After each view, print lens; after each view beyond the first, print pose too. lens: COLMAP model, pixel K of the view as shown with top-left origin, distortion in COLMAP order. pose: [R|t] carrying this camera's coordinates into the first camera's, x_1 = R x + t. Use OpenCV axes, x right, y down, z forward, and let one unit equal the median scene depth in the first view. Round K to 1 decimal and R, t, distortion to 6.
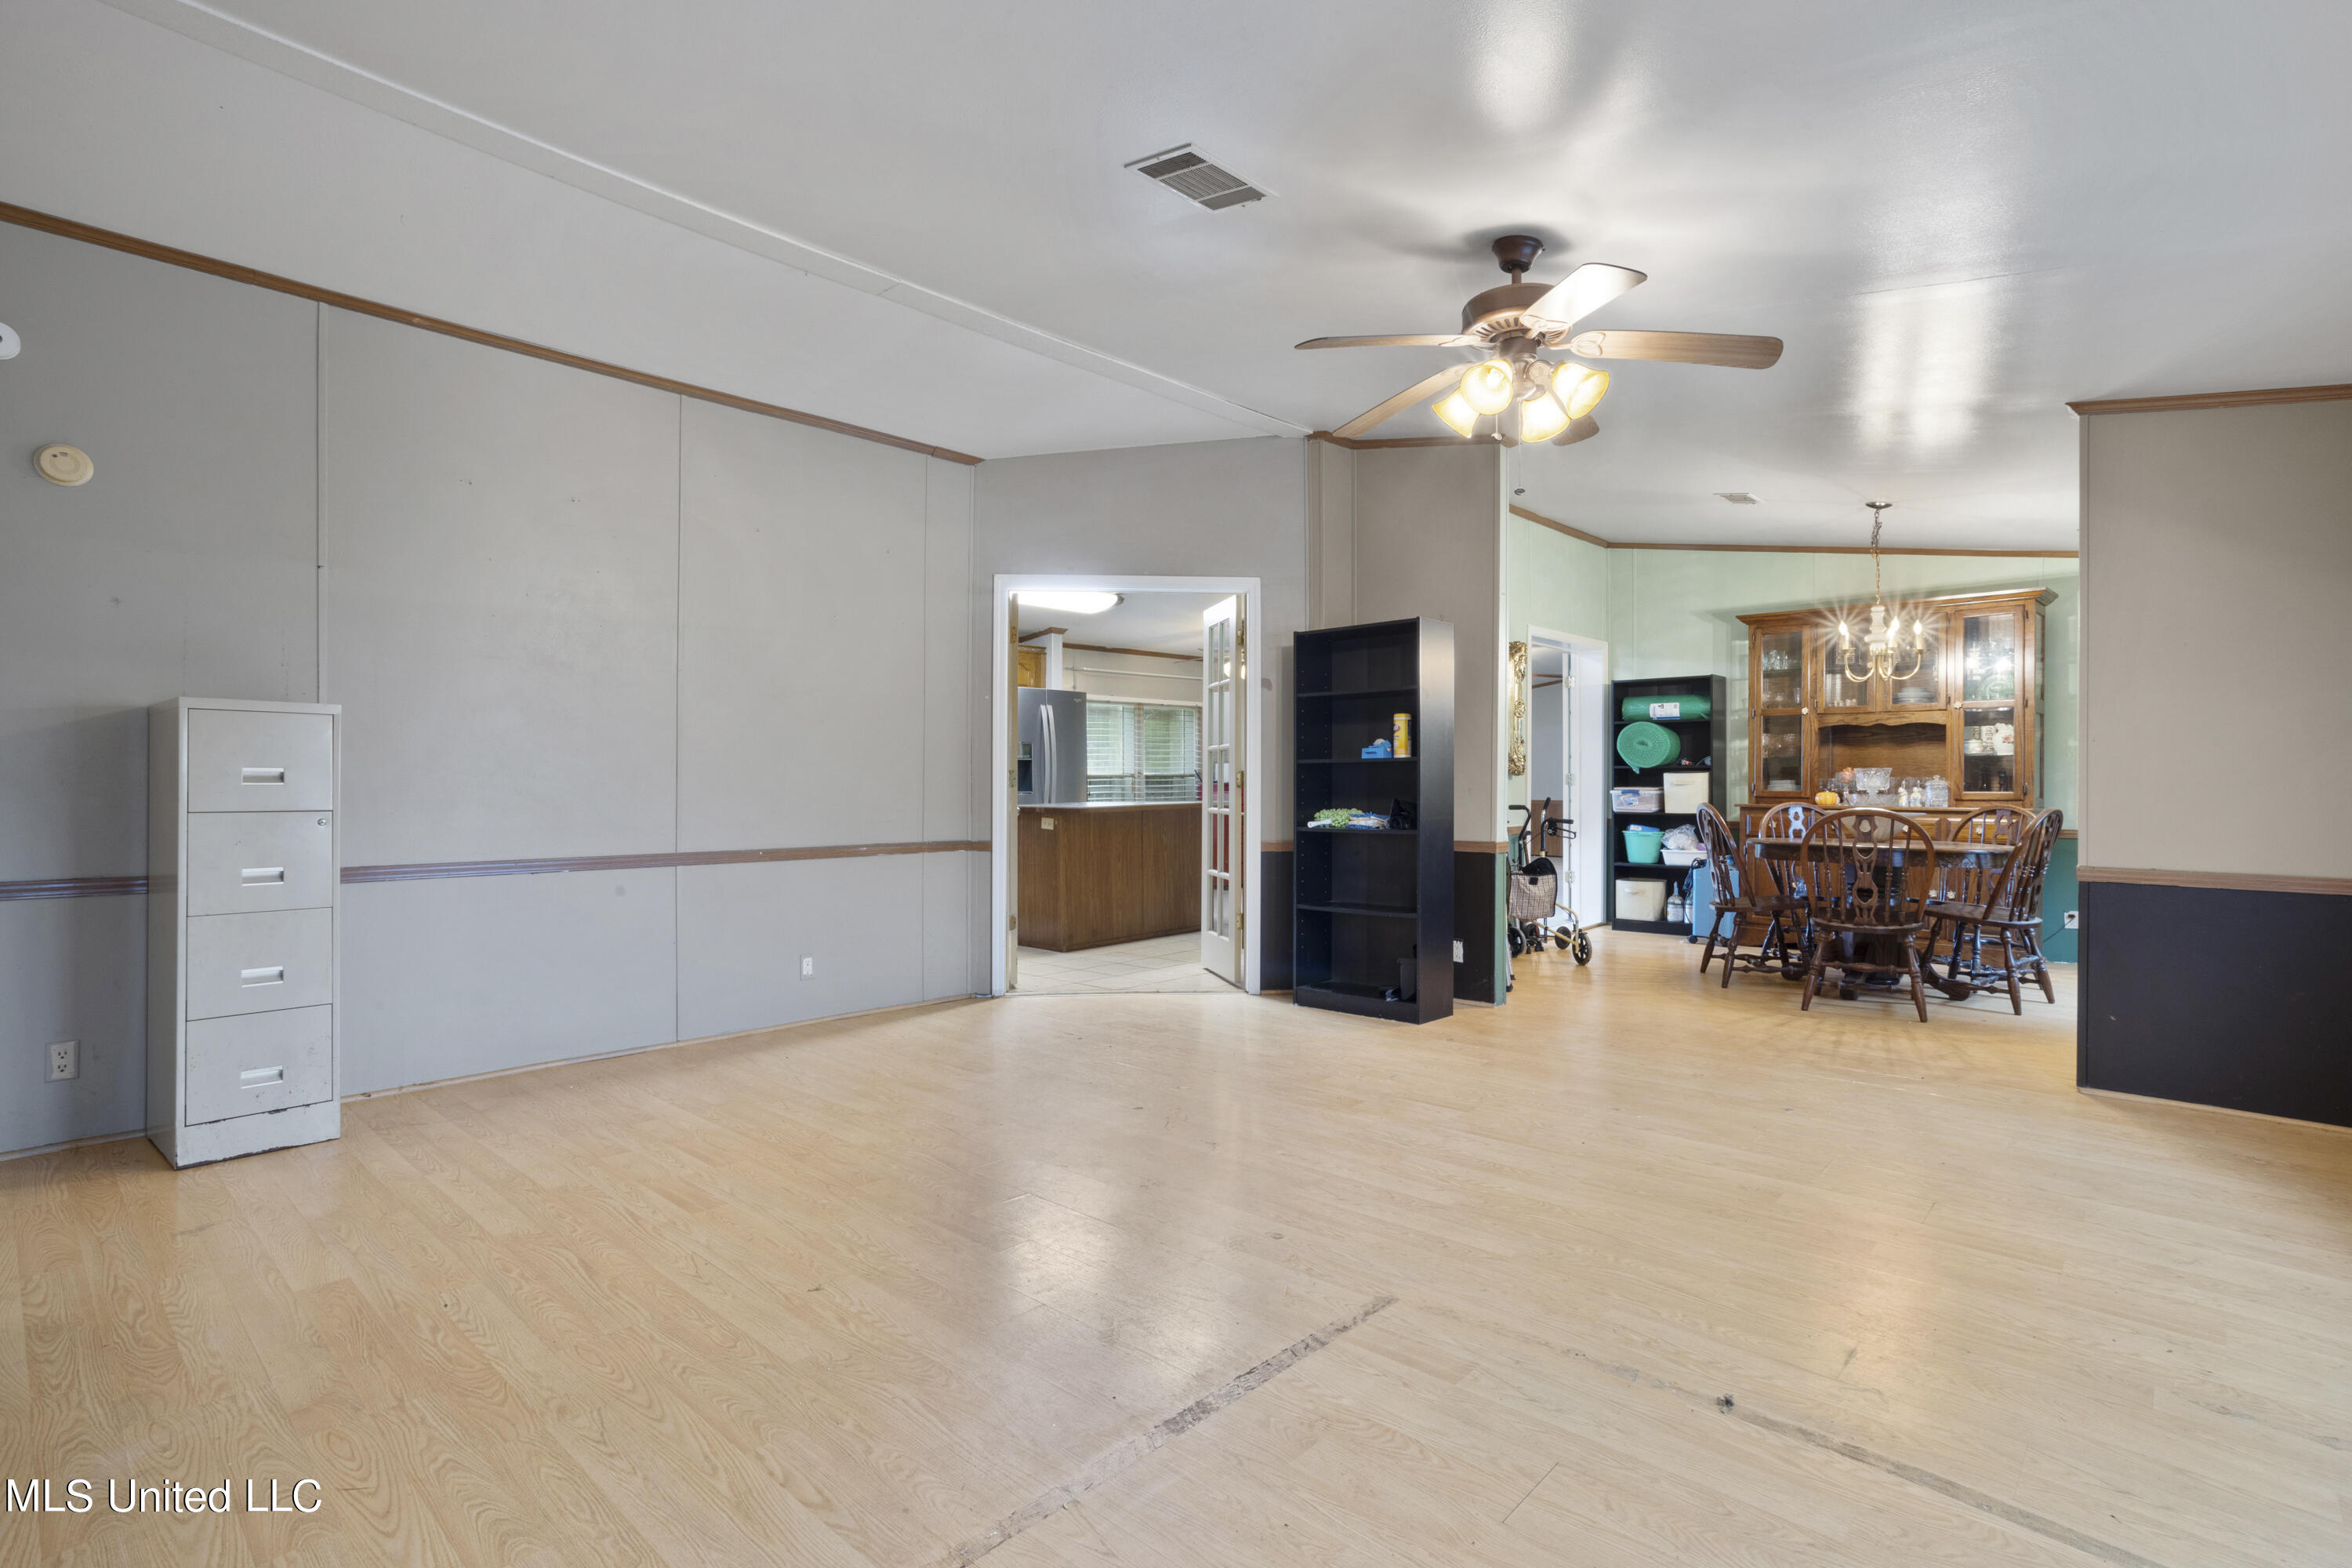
lens RADIAL K [[1131.6, 0, 1166.7], [0, 1131.6, 783.3], [0, 0, 1]] dist [-0.060906, 0.030836]
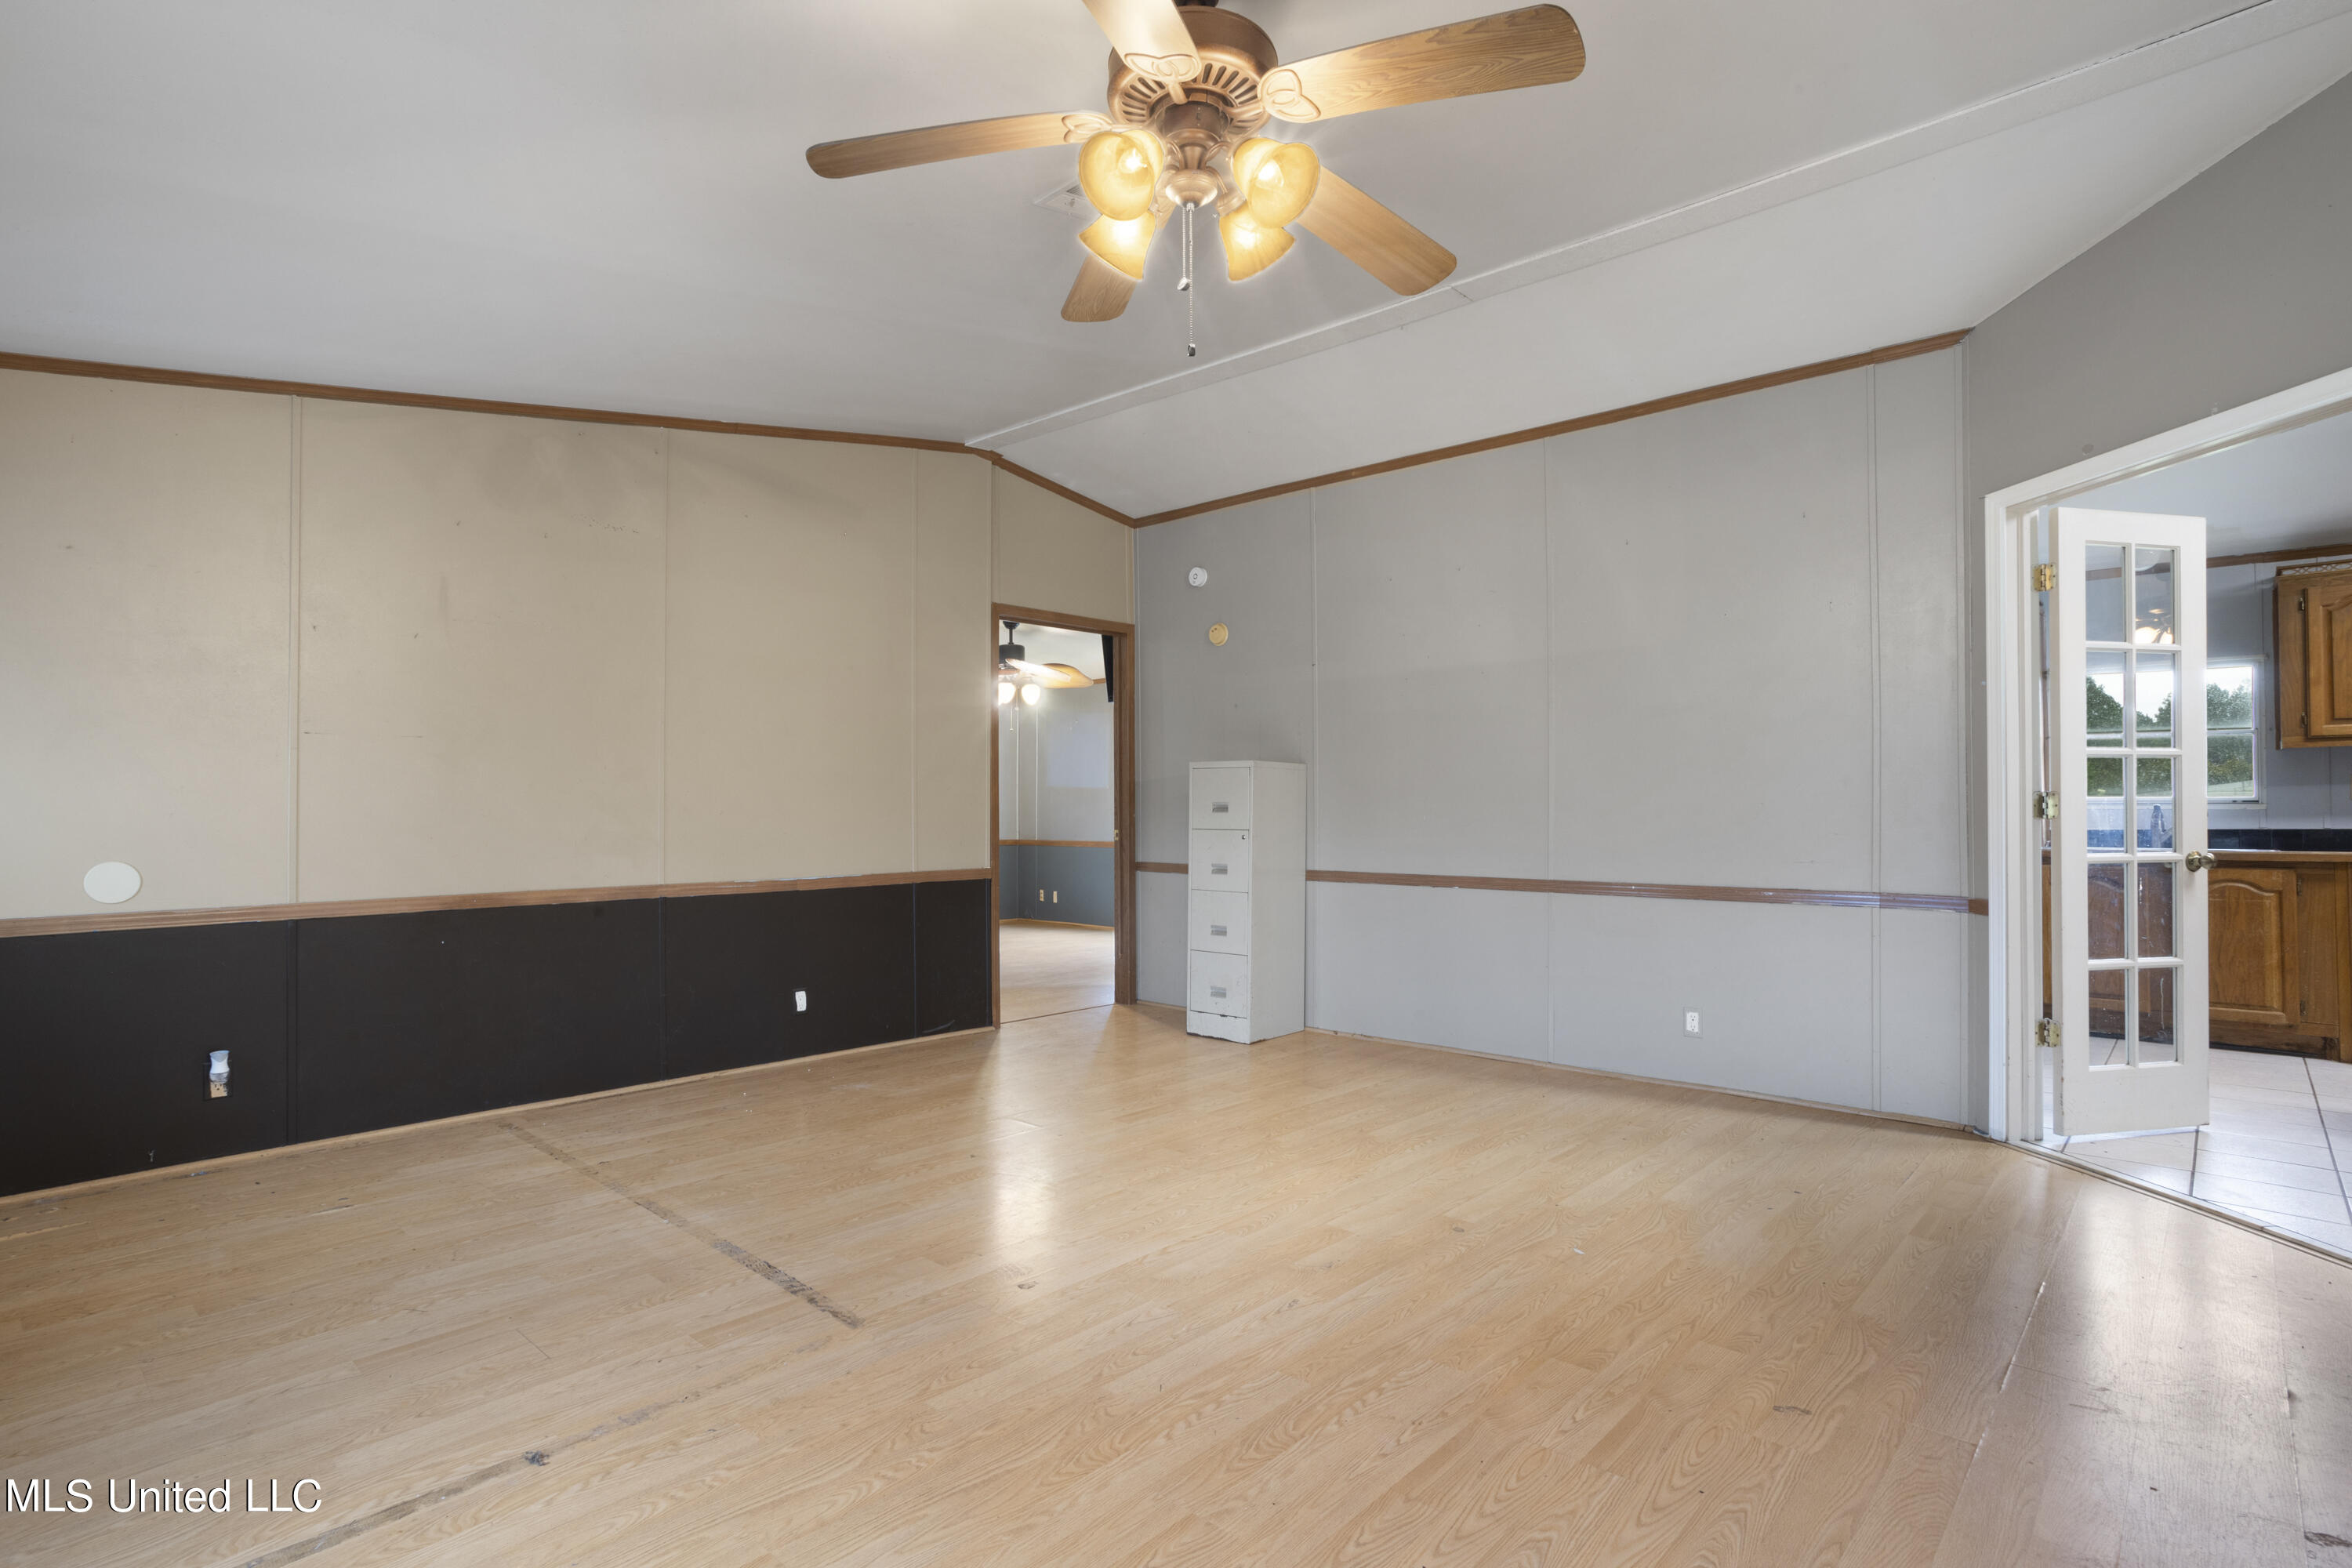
lens RADIAL K [[1162.8, 0, 1176.0], [0, 1162.8, 784.0], [0, 0, 1]] dist [-0.053794, 0.025705]
pose [[0.007539, -0.022082, -0.999728, 0.889888], [-0.000347, 0.999756, -0.022086, -0.003500], [0.999972, 0.000514, 0.007529, 0.910763]]
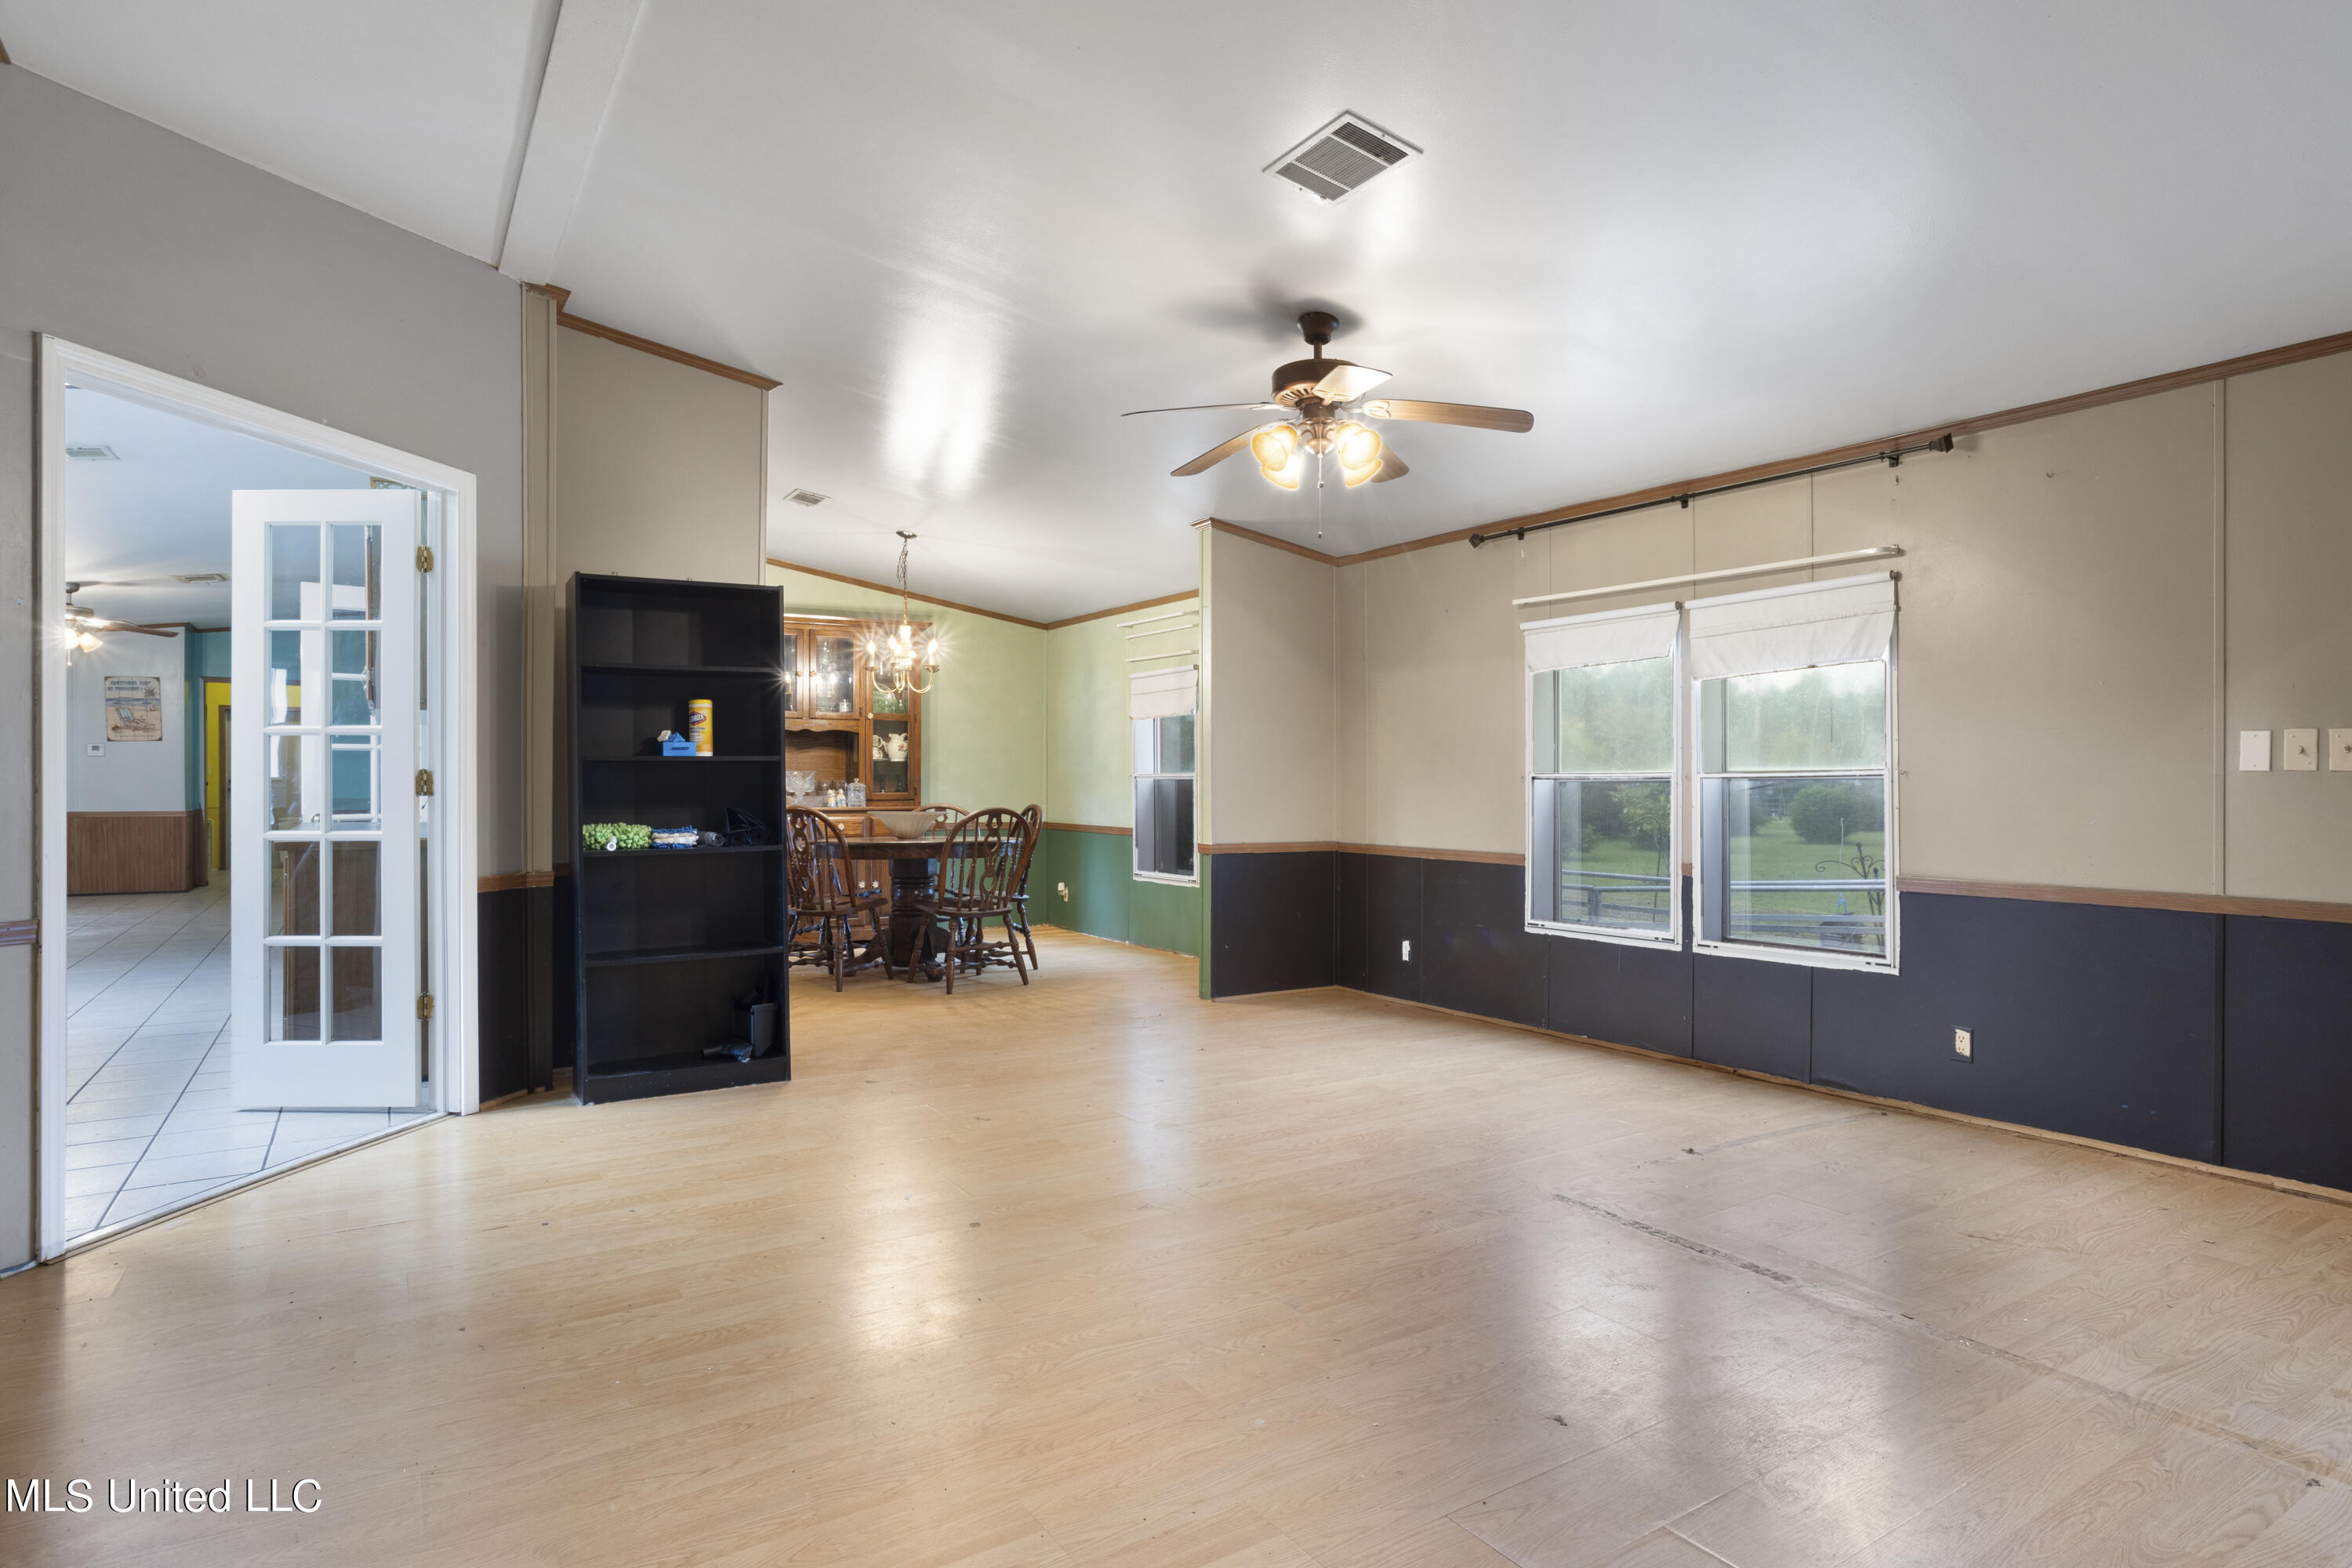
lens RADIAL K [[1263.6, 0, 1176.0], [0, 1263.6, 784.0], [0, 0, 1]] dist [-0.034442, 0.000815]
pose [[0.248116, -0.001831, 0.968729, -0.912011], [0.002063, 0.999997, 0.001362, -0.005331], [-0.968728, 0.001661, 0.248119, 0.757255]]
